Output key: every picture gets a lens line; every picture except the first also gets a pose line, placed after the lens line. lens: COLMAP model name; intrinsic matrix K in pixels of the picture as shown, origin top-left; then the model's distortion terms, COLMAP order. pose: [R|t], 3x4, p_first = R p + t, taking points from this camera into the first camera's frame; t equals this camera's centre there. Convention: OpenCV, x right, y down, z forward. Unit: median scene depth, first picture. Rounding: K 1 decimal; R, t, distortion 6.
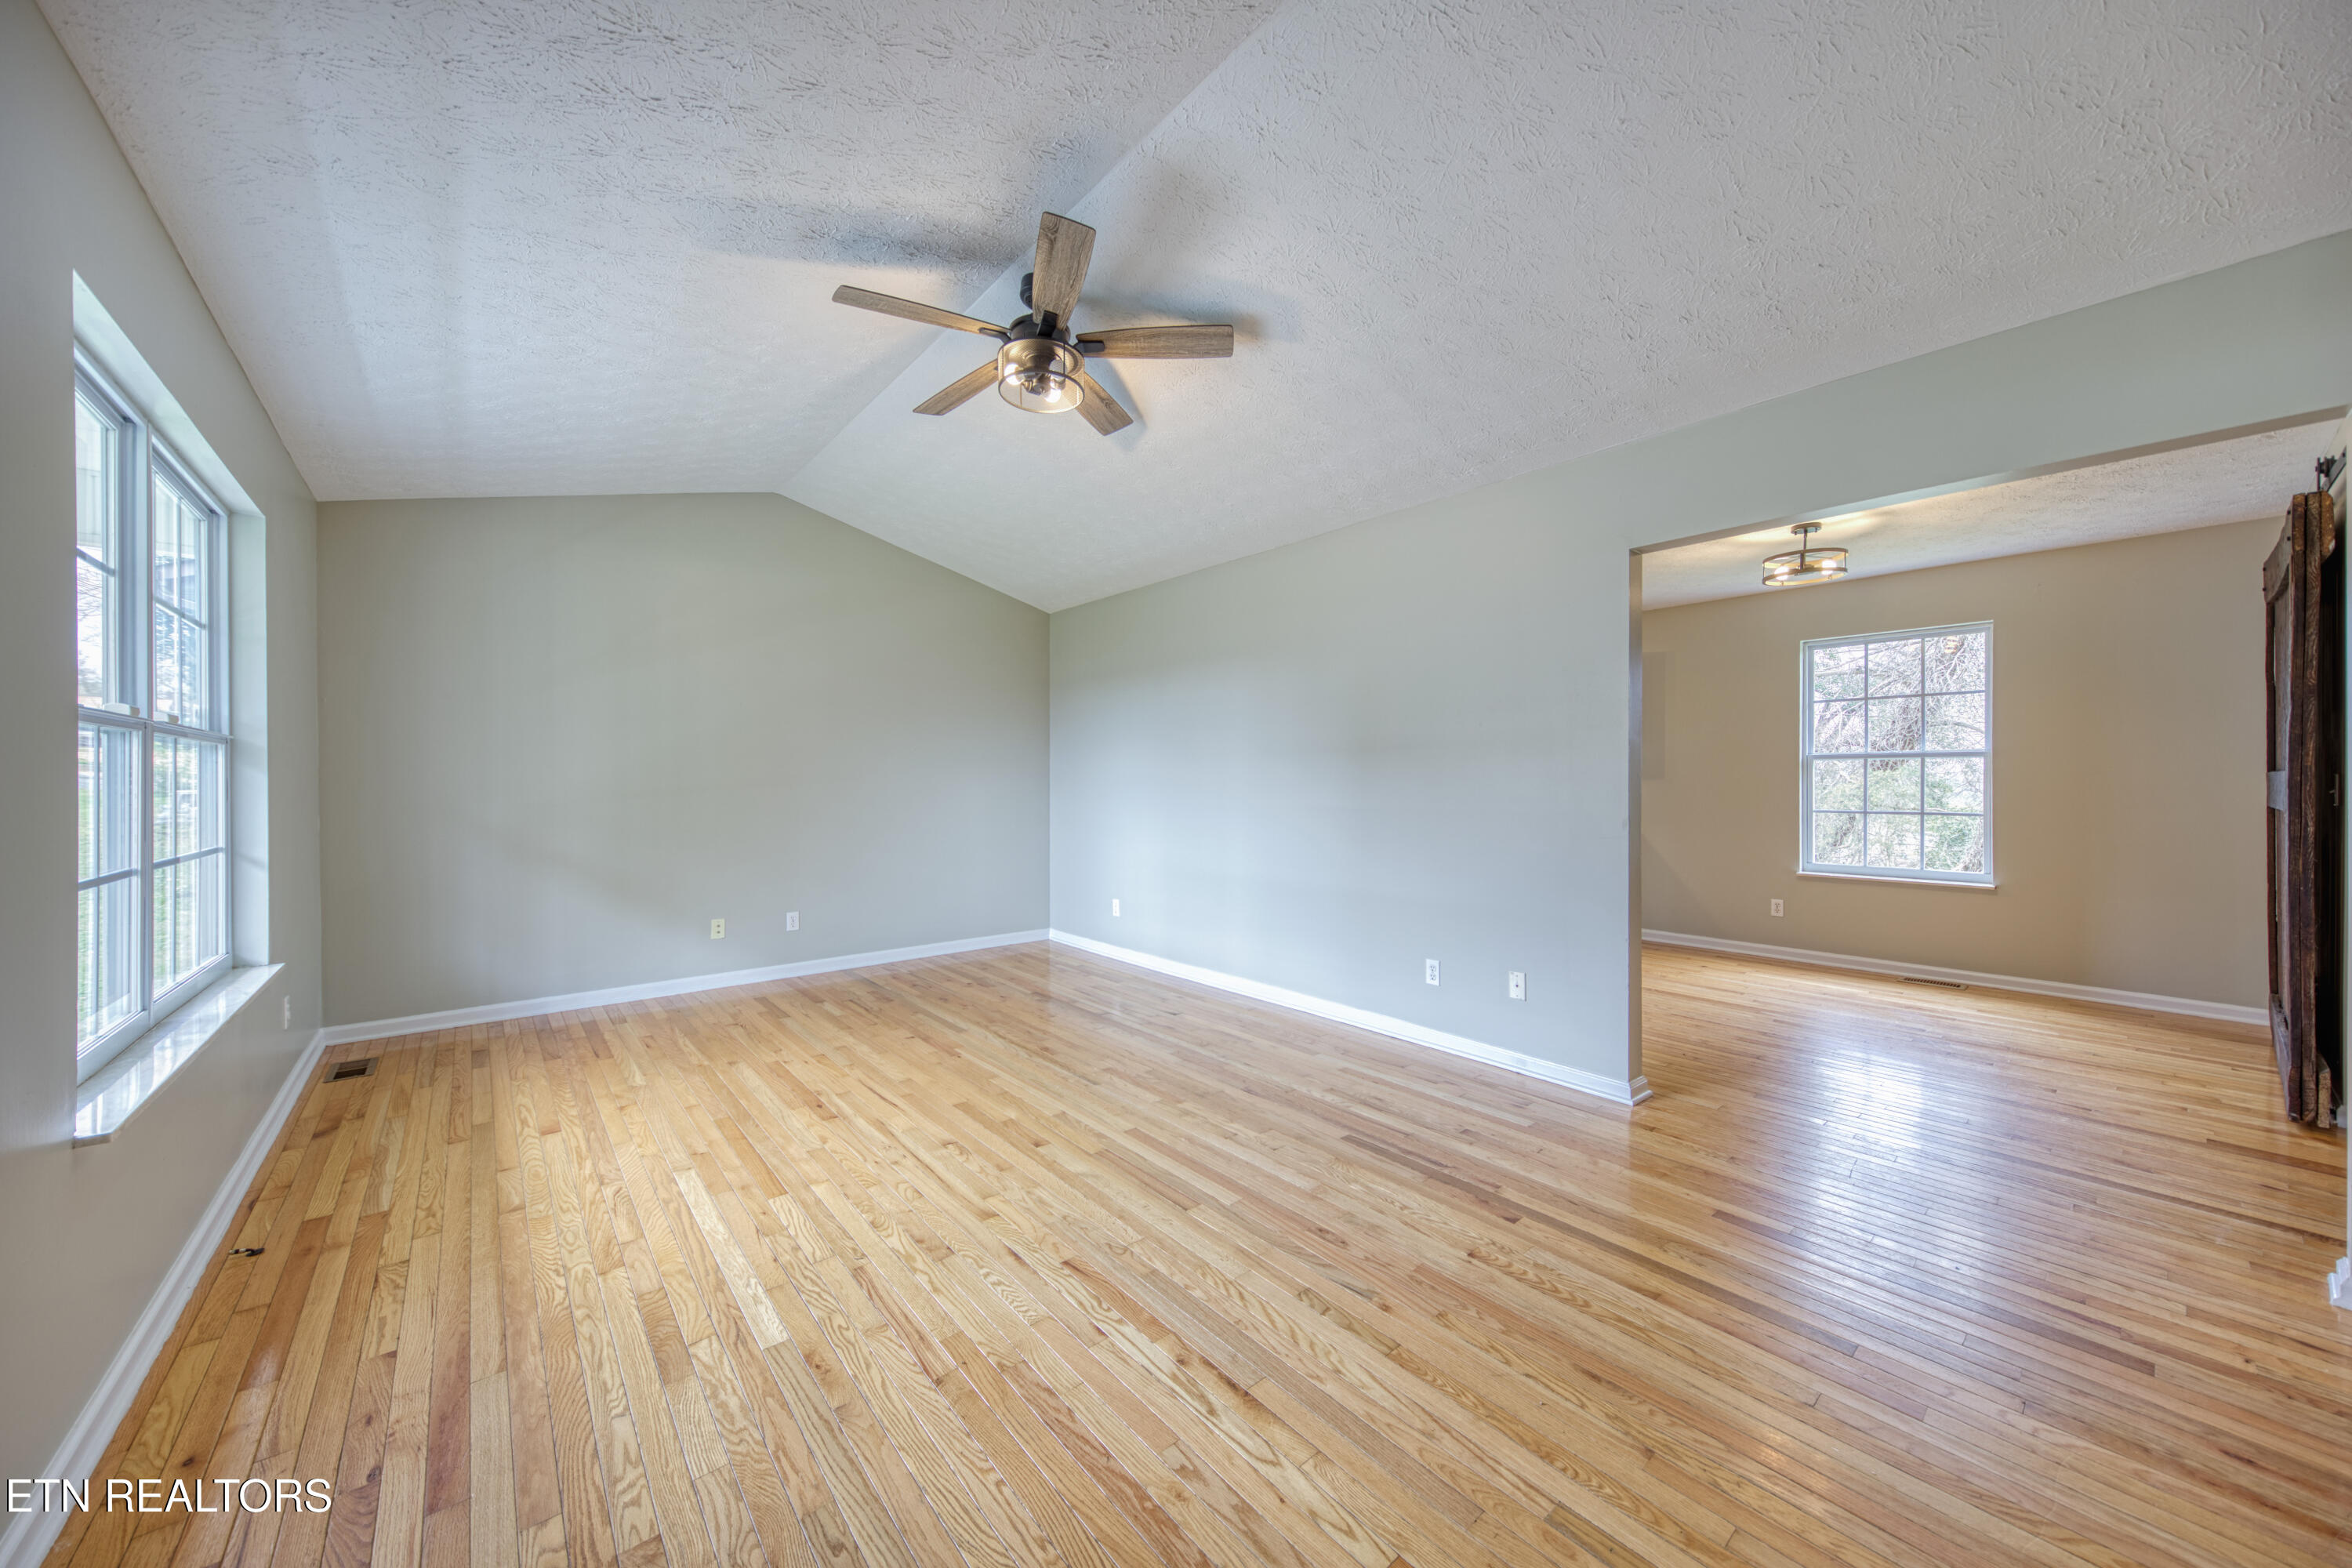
lens RADIAL K [[817.2, 0, 1190.4], [0, 817.2, 781.1], [0, 0, 1]] dist [0.007189, -0.000867]
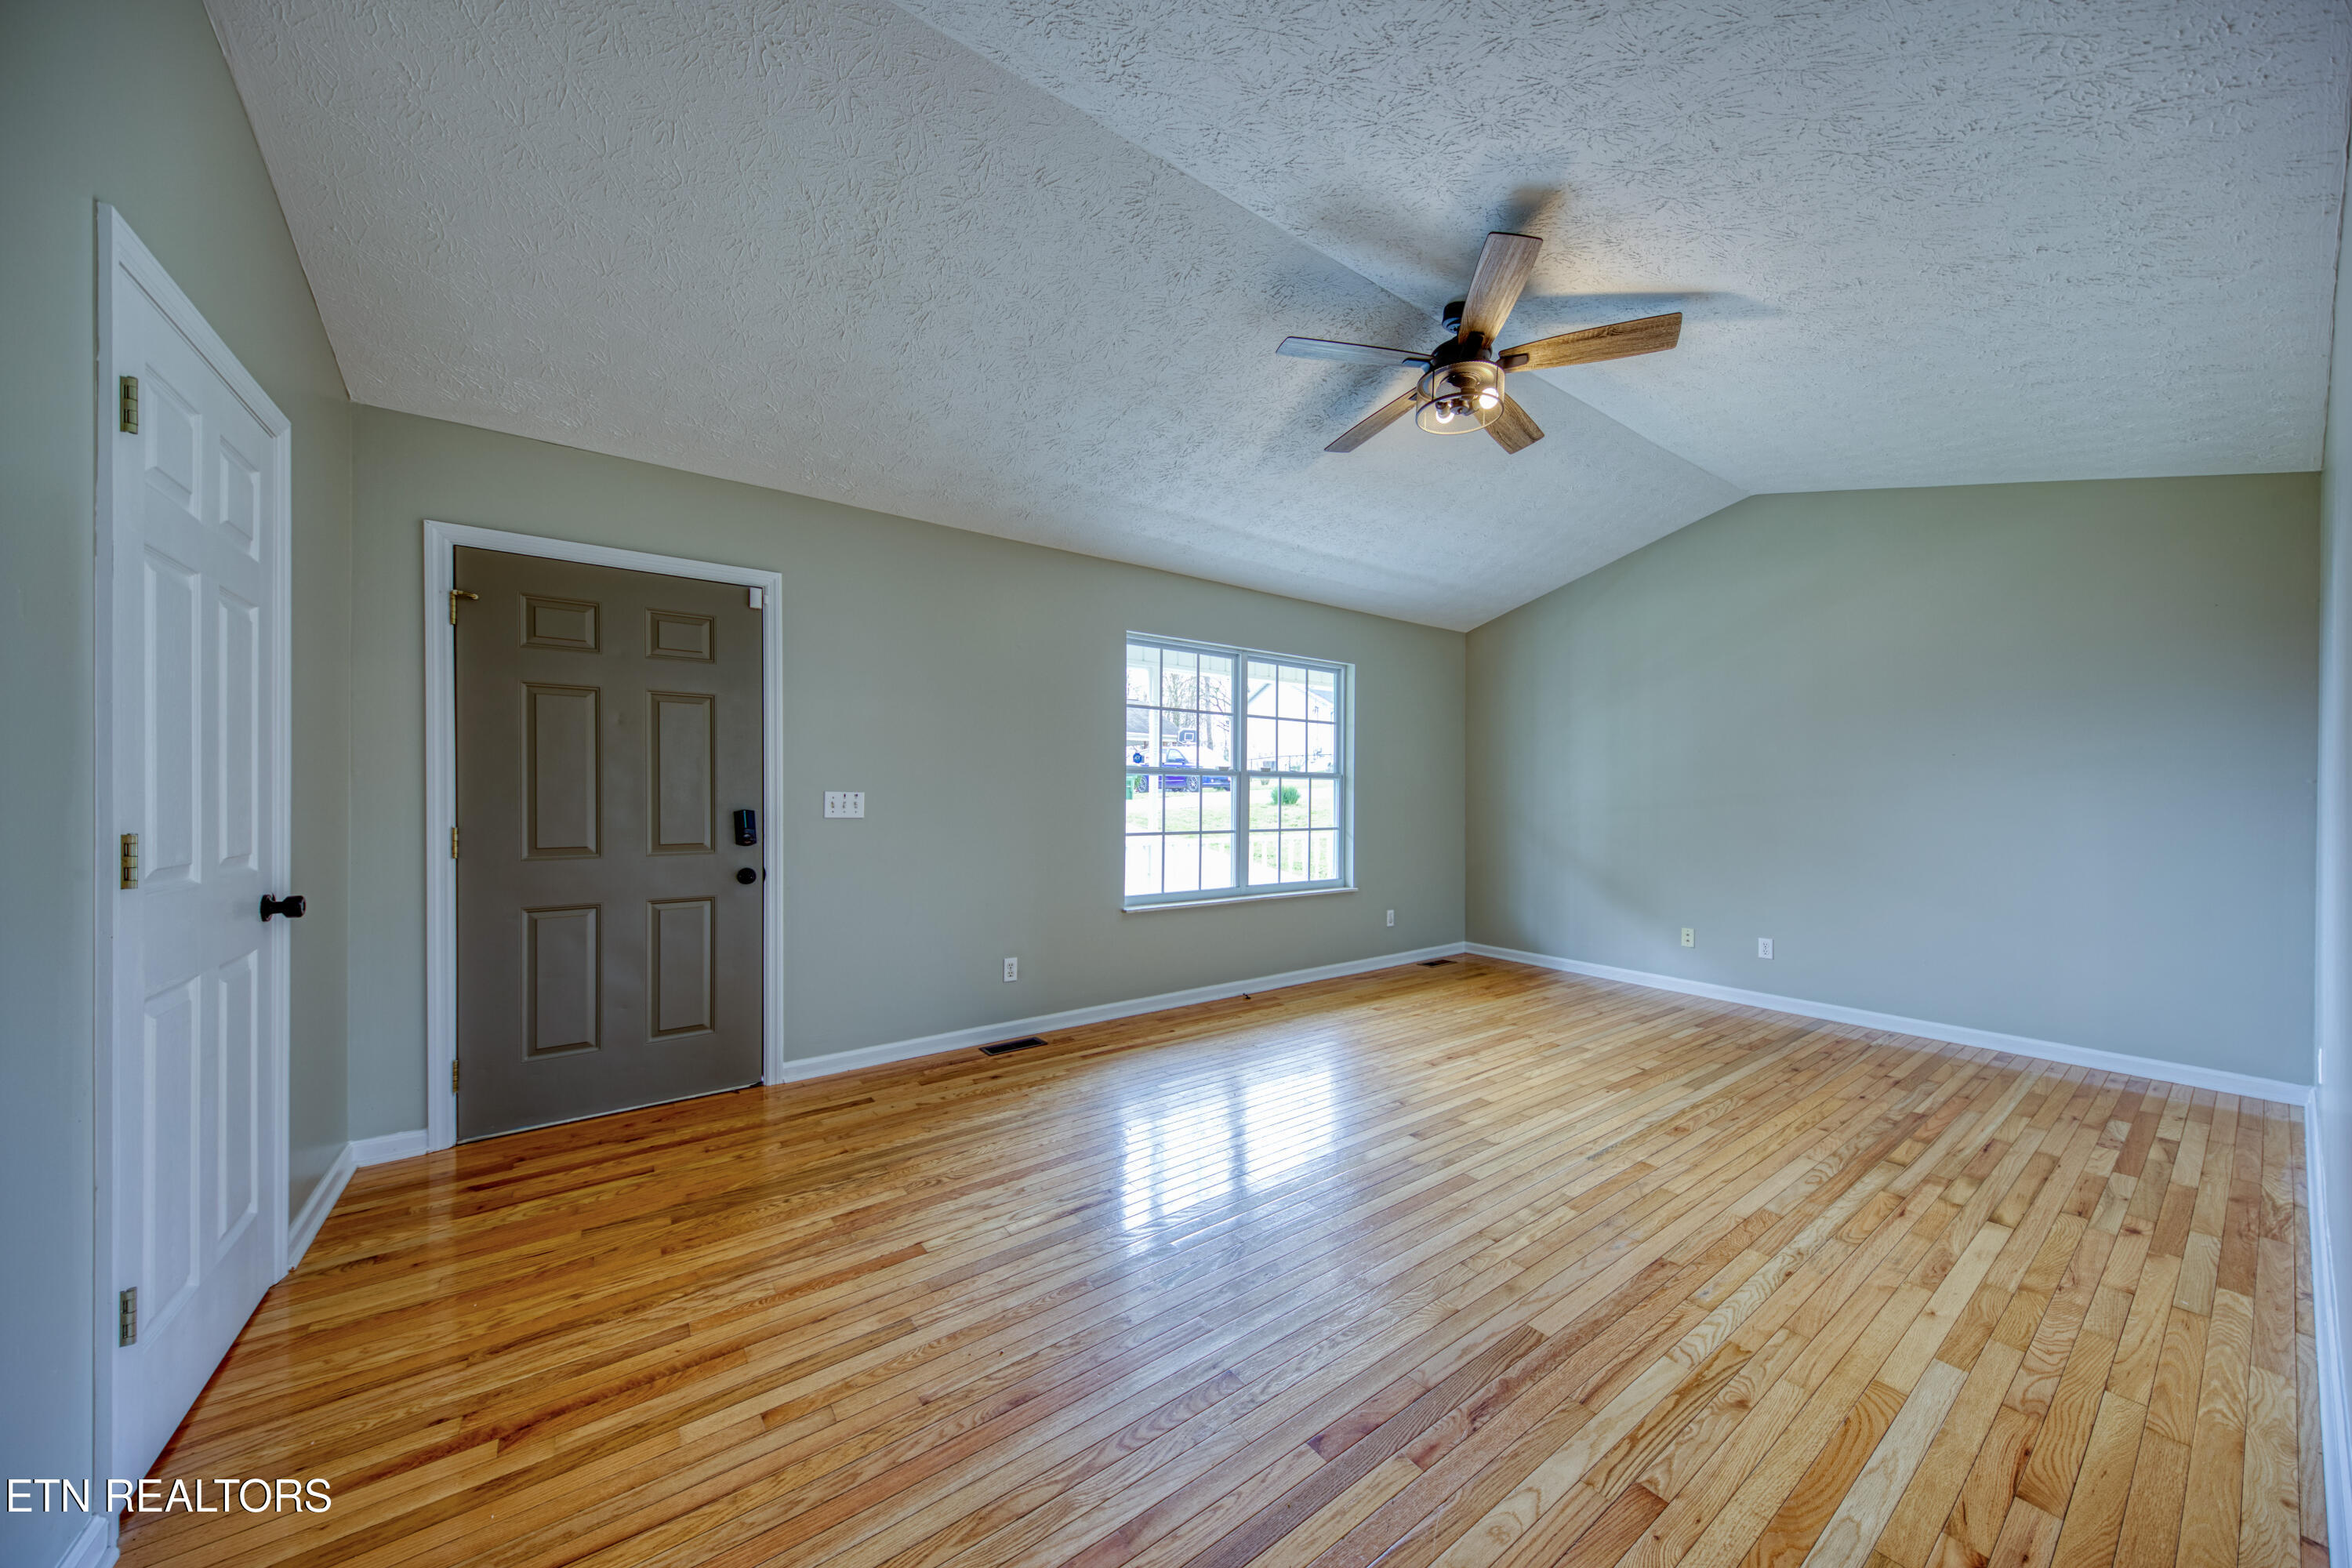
lens RADIAL K [[817.2, 0, 1200.1], [0, 817.2, 790.3], [0, 0, 1]] dist [0.007189, -0.000867]
pose [[-0.077551, -0.007315, -0.996962, 0.856937], [-0.003583, 0.999969, -0.007059, 0.003245], [0.996982, 0.003025, -0.077574, 0.762855]]
